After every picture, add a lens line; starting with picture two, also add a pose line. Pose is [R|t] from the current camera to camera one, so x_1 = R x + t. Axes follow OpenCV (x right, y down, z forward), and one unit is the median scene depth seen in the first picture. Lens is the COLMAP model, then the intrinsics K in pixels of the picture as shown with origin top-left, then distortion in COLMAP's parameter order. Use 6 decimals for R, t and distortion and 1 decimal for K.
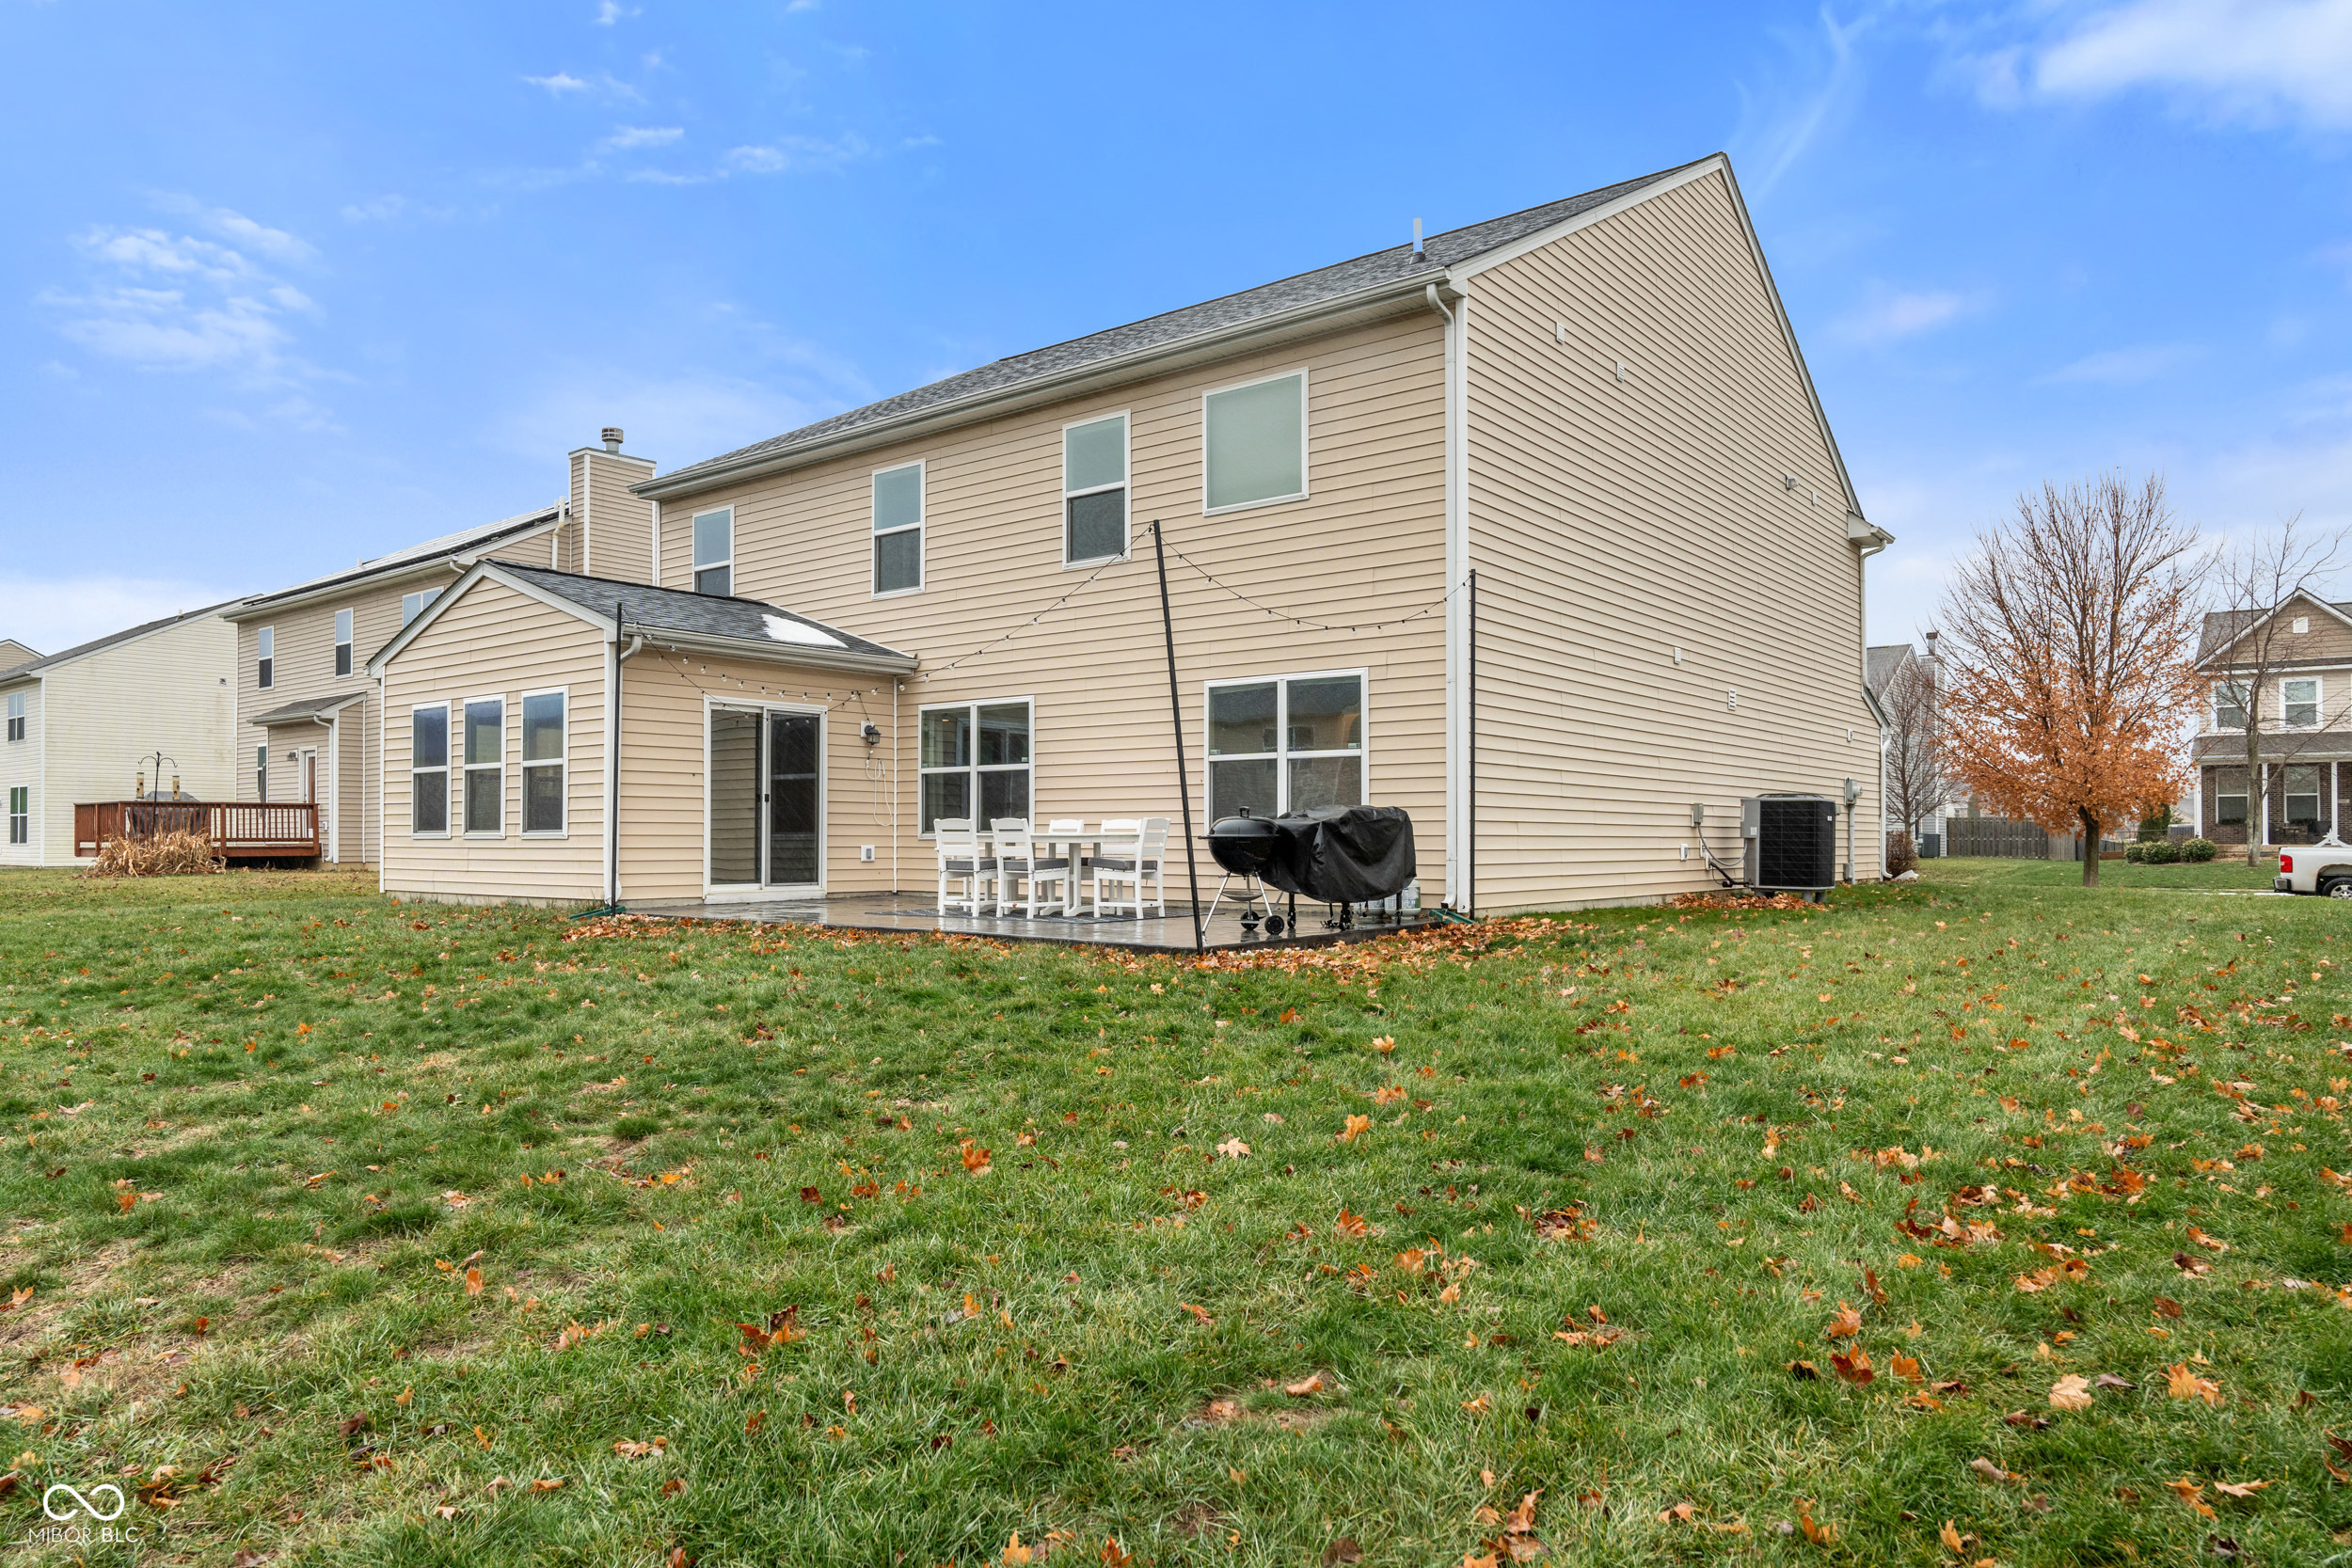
lens RADIAL K [[1460.2, 0, 1174.3], [0, 1460.2, 792.6], [0, 0, 1]] dist [-0.000984, -0.000130]
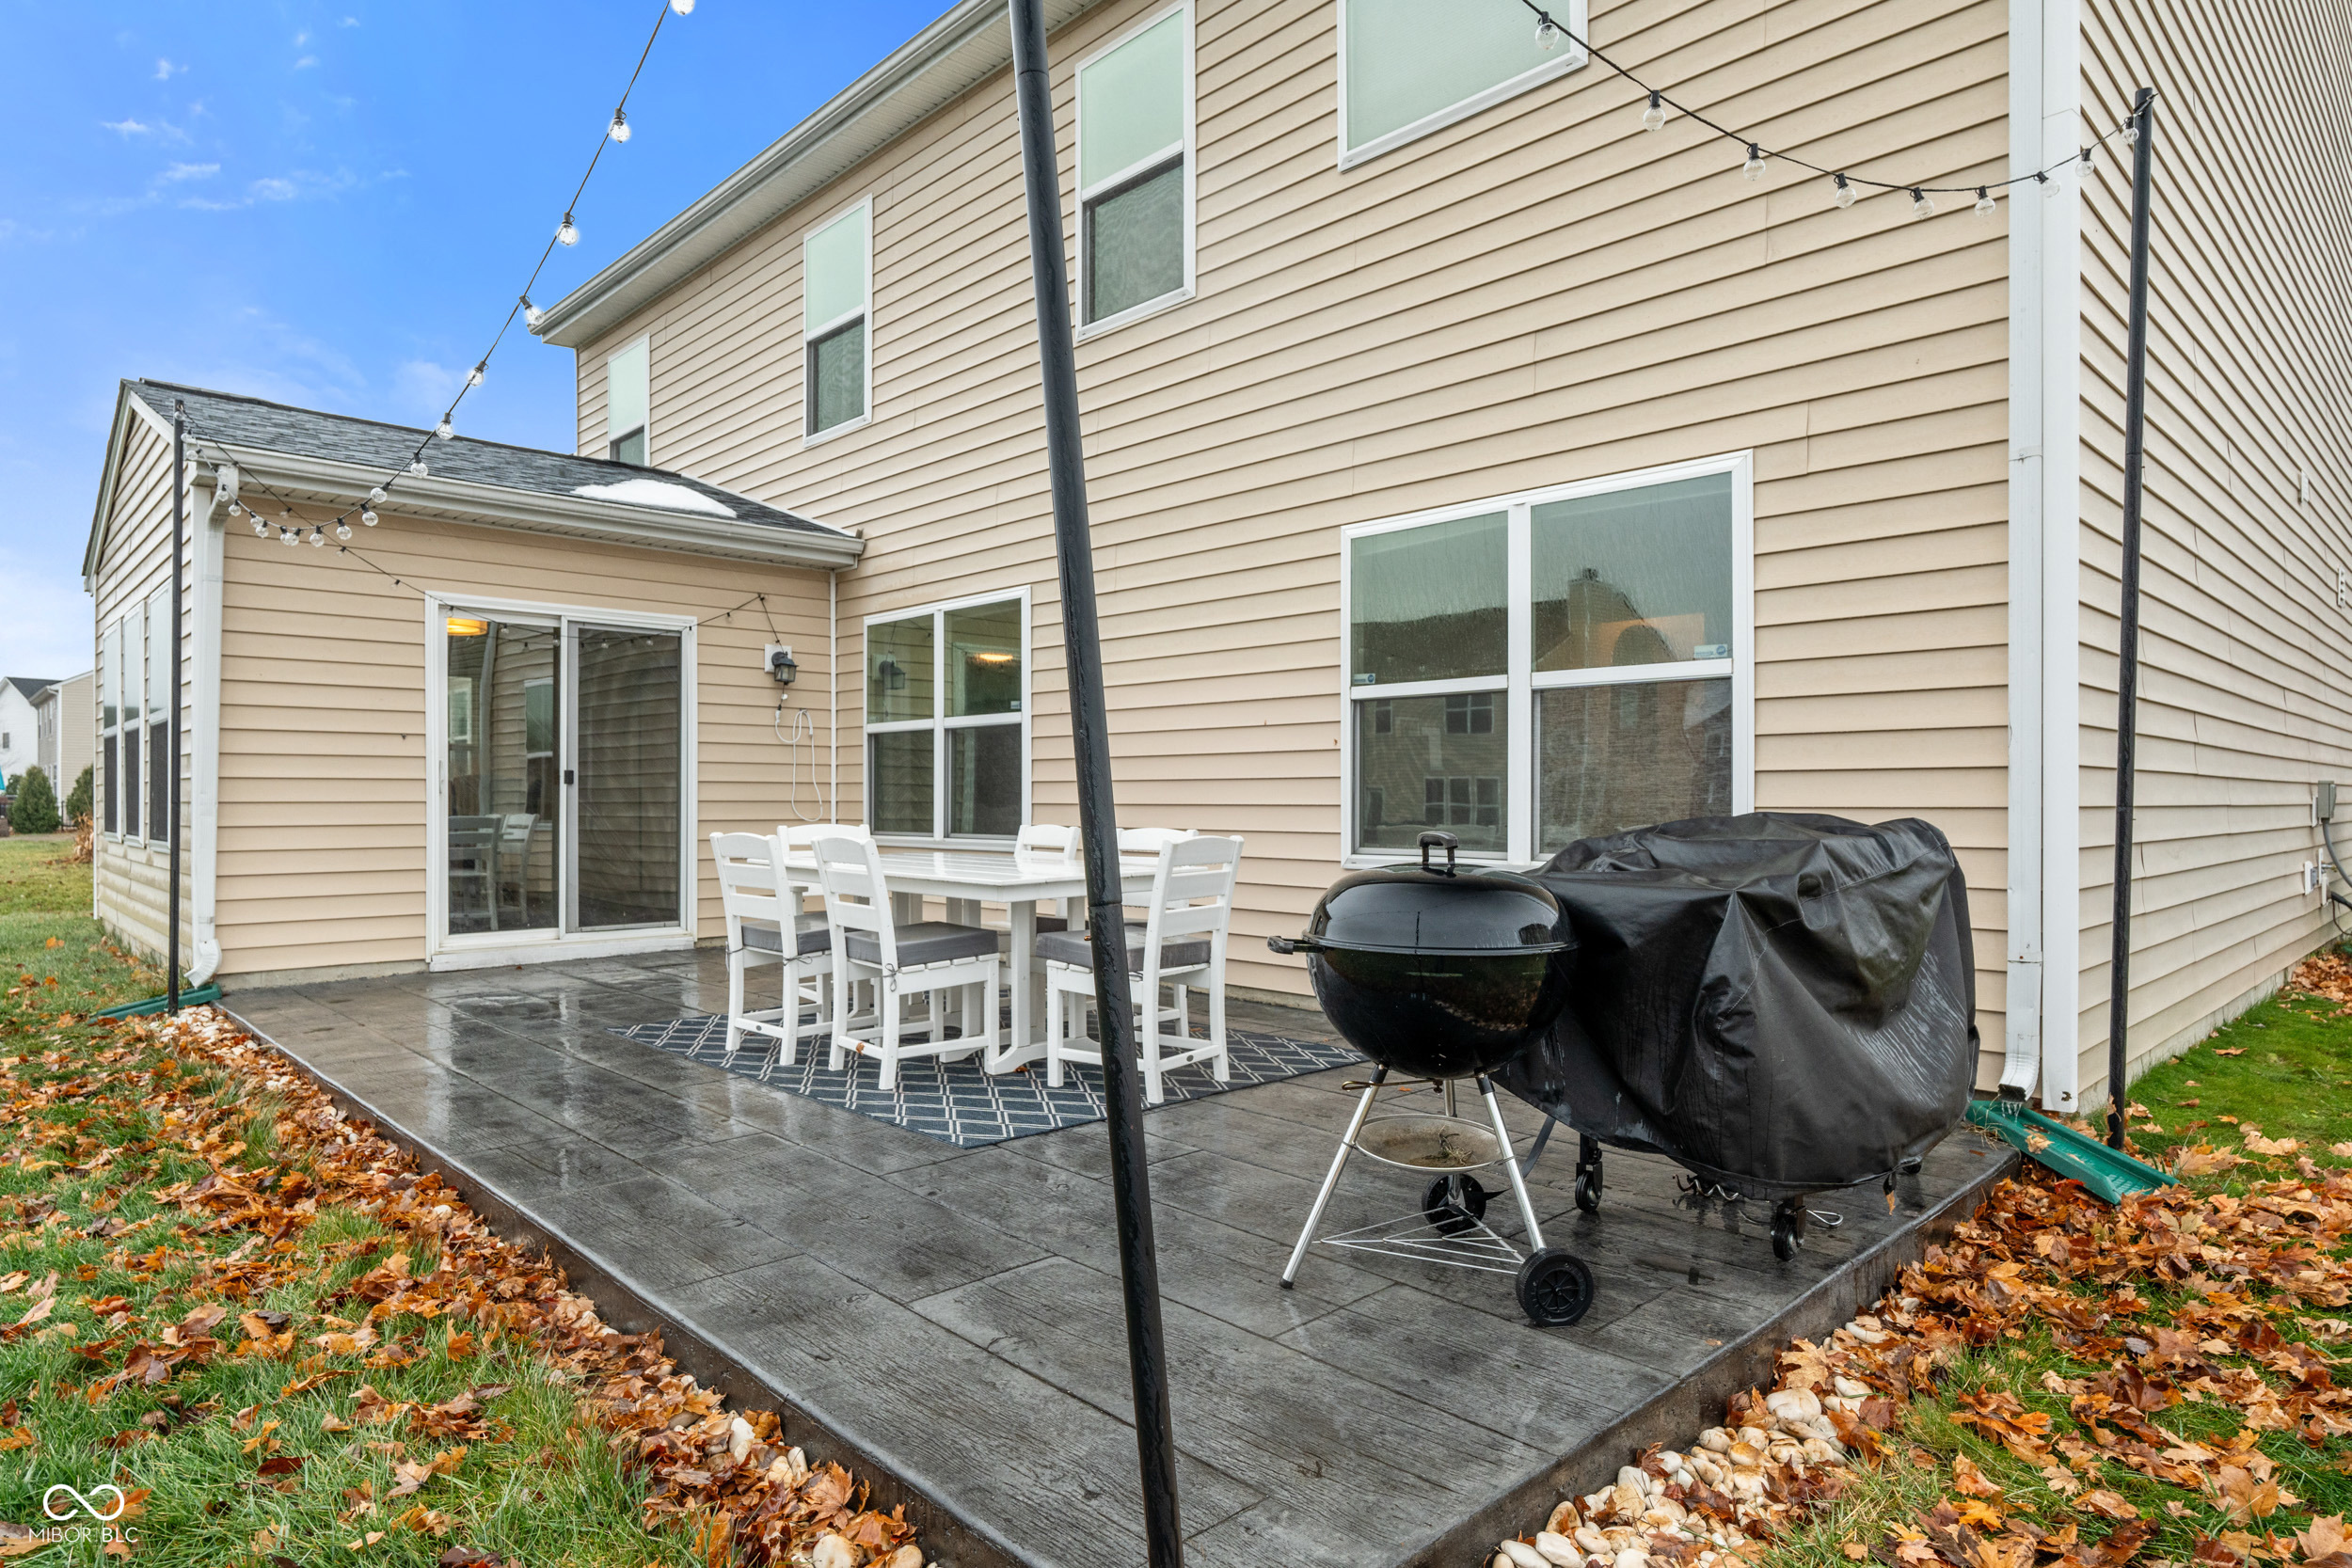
lens RADIAL K [[1320.2, 0, 1176.0], [0, 1320.2, 784.0], [0, 0, 1]] dist [-0.002993, -0.000422]
pose [[0.990780, -0.001091, -0.135476, 0.023036], [0.004014, 0.999765, 0.021302, -0.003545], [0.135420, -0.021650, 0.990552, 0.529121]]
